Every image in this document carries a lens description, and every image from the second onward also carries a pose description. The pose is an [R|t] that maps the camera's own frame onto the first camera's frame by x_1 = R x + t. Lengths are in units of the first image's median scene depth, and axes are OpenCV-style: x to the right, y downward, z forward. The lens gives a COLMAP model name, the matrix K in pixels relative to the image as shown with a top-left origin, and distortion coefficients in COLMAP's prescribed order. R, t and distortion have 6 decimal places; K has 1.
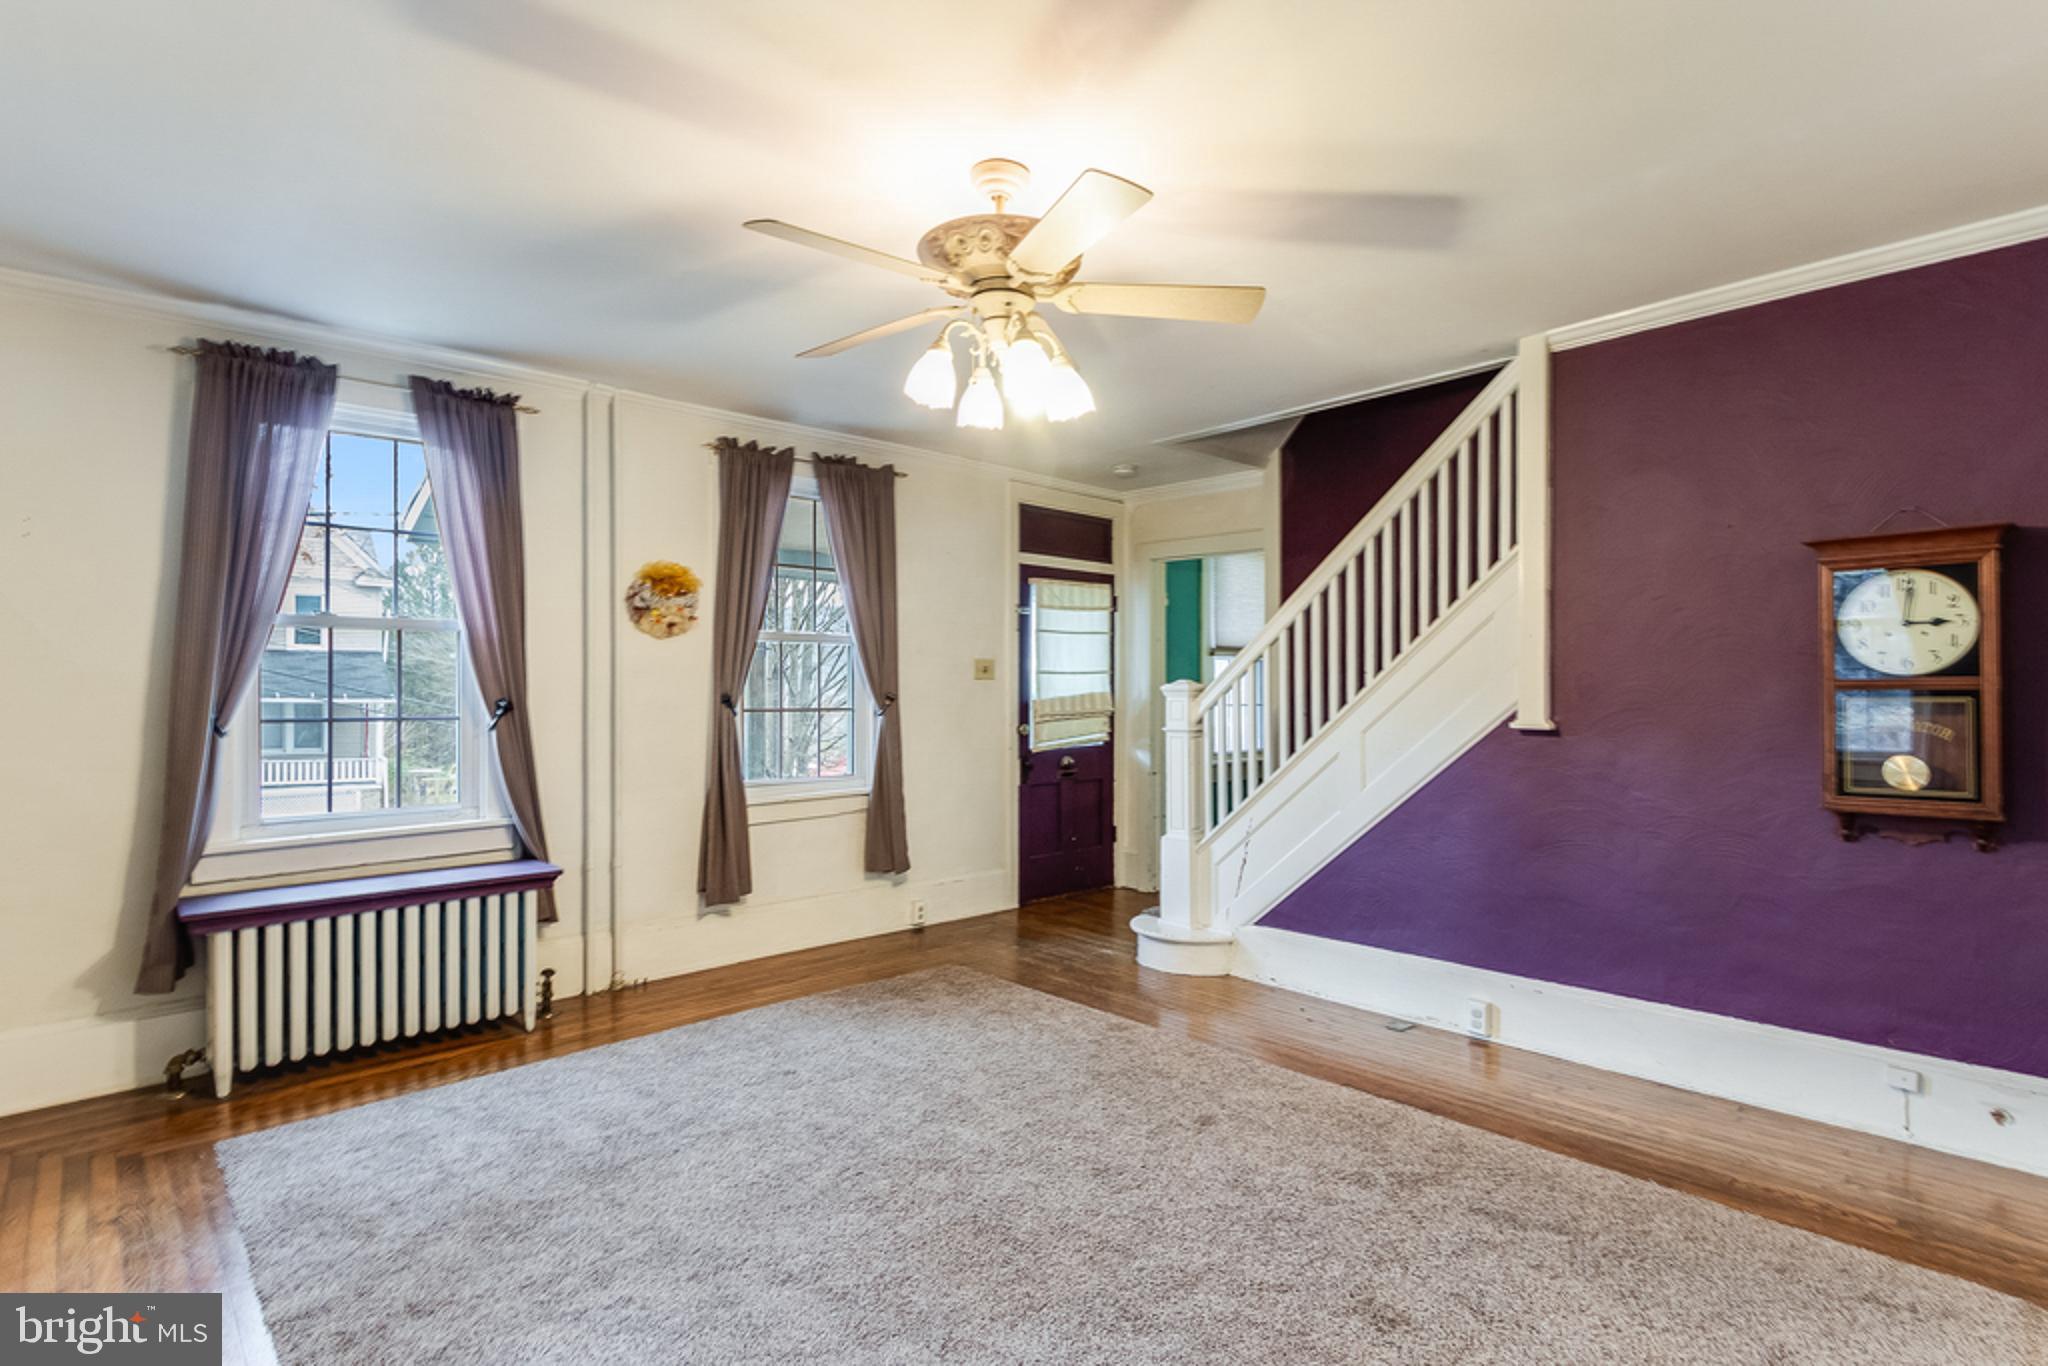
lens RADIAL K [[999.8, 0, 1026.5], [0, 999.8, 689.1], [0, 0, 1]] dist [-0.000732, -0.000421]
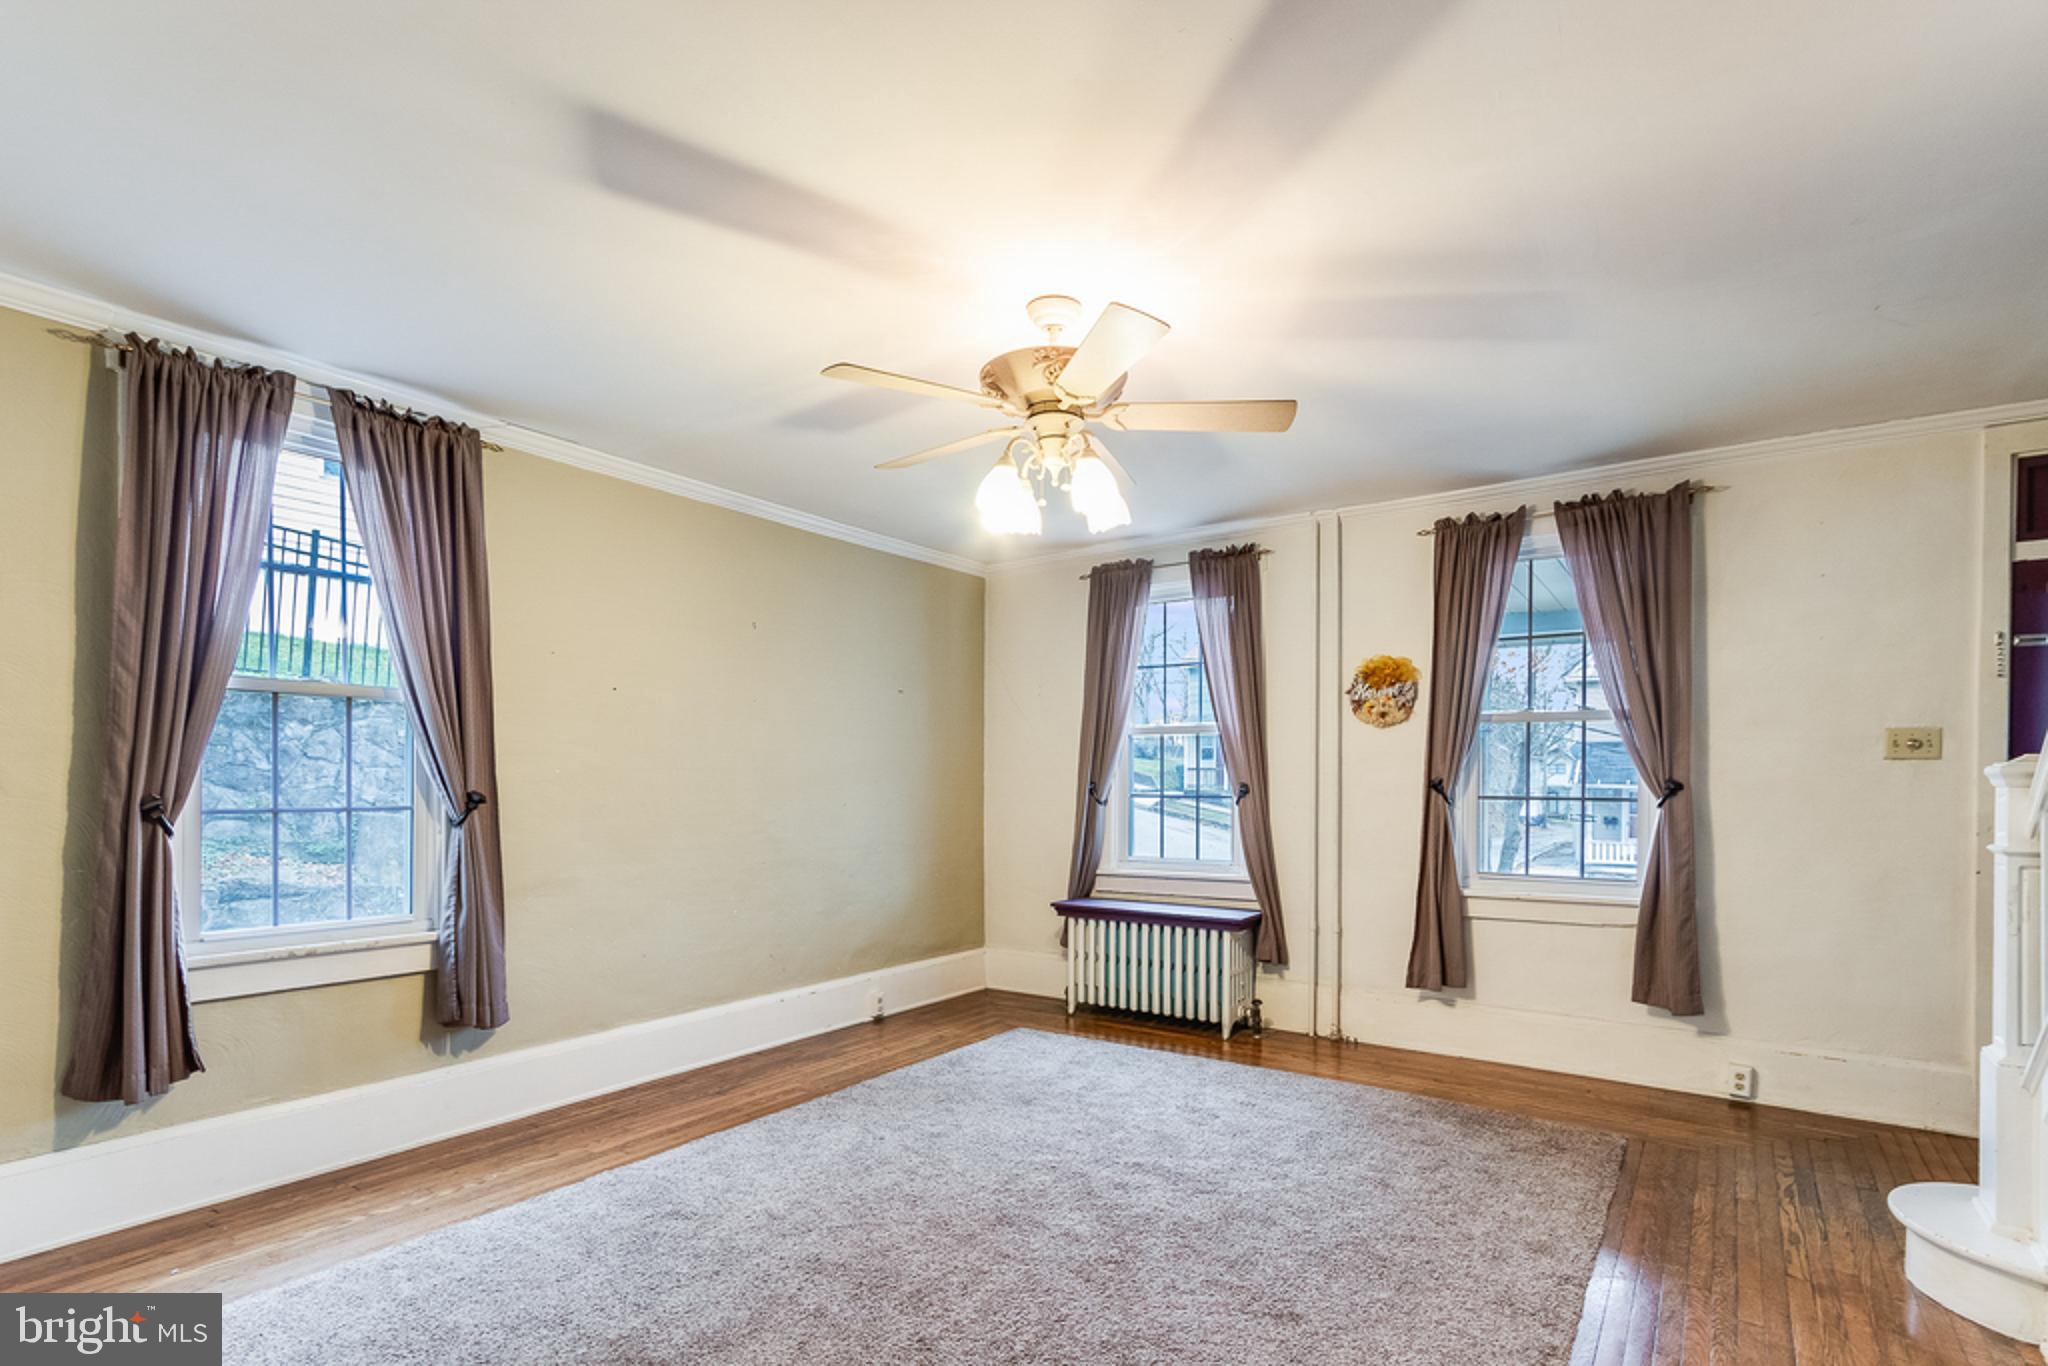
lens RADIAL K [[987.7, 0, 1032.2], [0, 987.7, 779.4], [0, 0, 1]] dist [-0.000558, -0.000504]
pose [[0.205874, 0.001835, -0.978577, 0.611948], [-0.000686, 0.999998, 0.001731, 0.003764], [0.978578, 0.000315, 0.205875, 0.433381]]
